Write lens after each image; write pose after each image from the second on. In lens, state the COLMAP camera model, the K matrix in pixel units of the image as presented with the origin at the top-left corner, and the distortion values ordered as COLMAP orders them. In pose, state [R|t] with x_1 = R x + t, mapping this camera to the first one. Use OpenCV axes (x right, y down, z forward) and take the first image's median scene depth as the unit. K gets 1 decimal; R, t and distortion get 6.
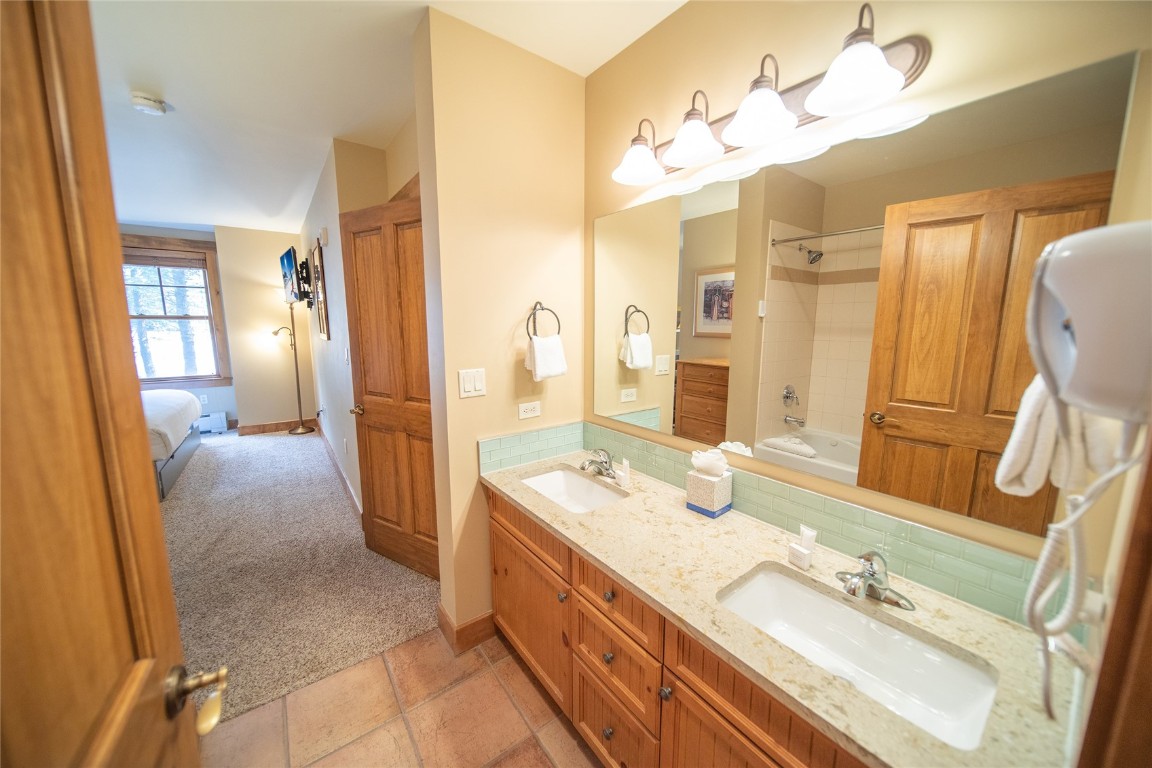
lens RADIAL K [[406.4, 0, 577.2], [0, 406.4, 384.6], [0, 0, 1]] dist [0.001484, -0.000580]
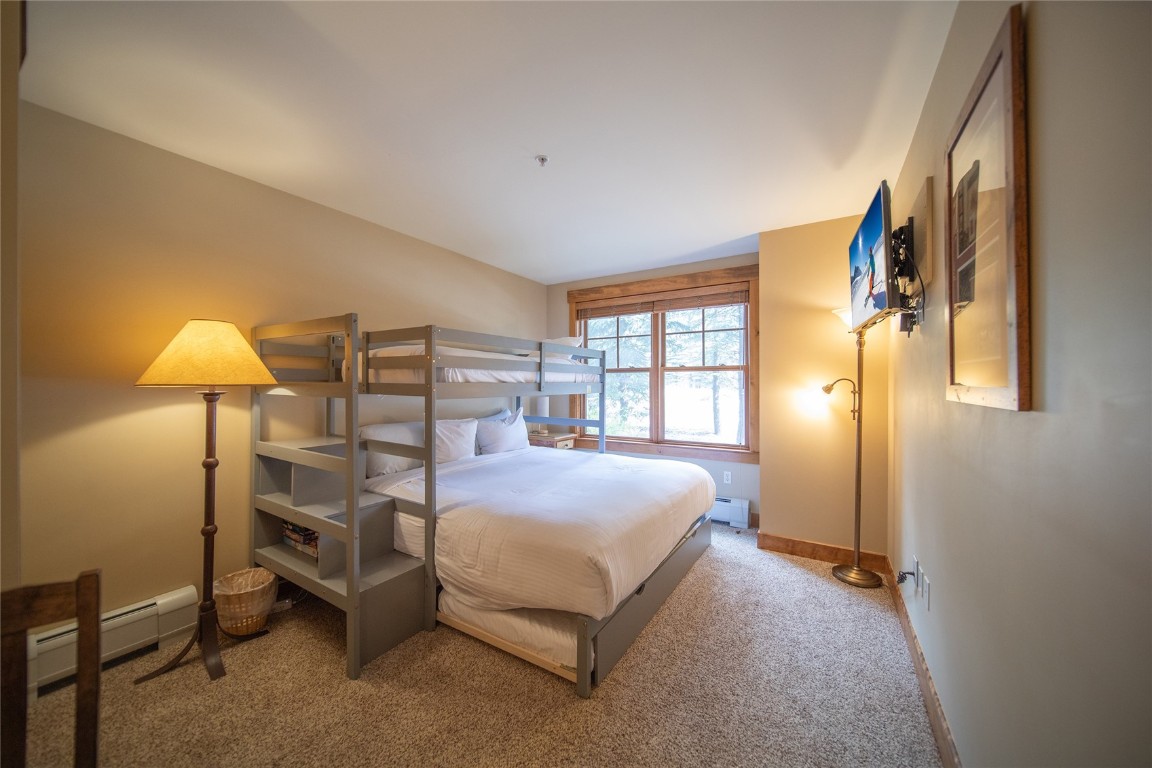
lens RADIAL K [[406.4, 0, 575.4], [0, 406.4, 385.8], [0, 0, 1]] dist [0.001484, -0.000580]
pose [[0.365384, -0.000277, -0.930857, -0.345345], [-0.135324, 0.989361, -0.053413, -0.053510], [0.920968, 0.145484, 0.361459, 0.474590]]
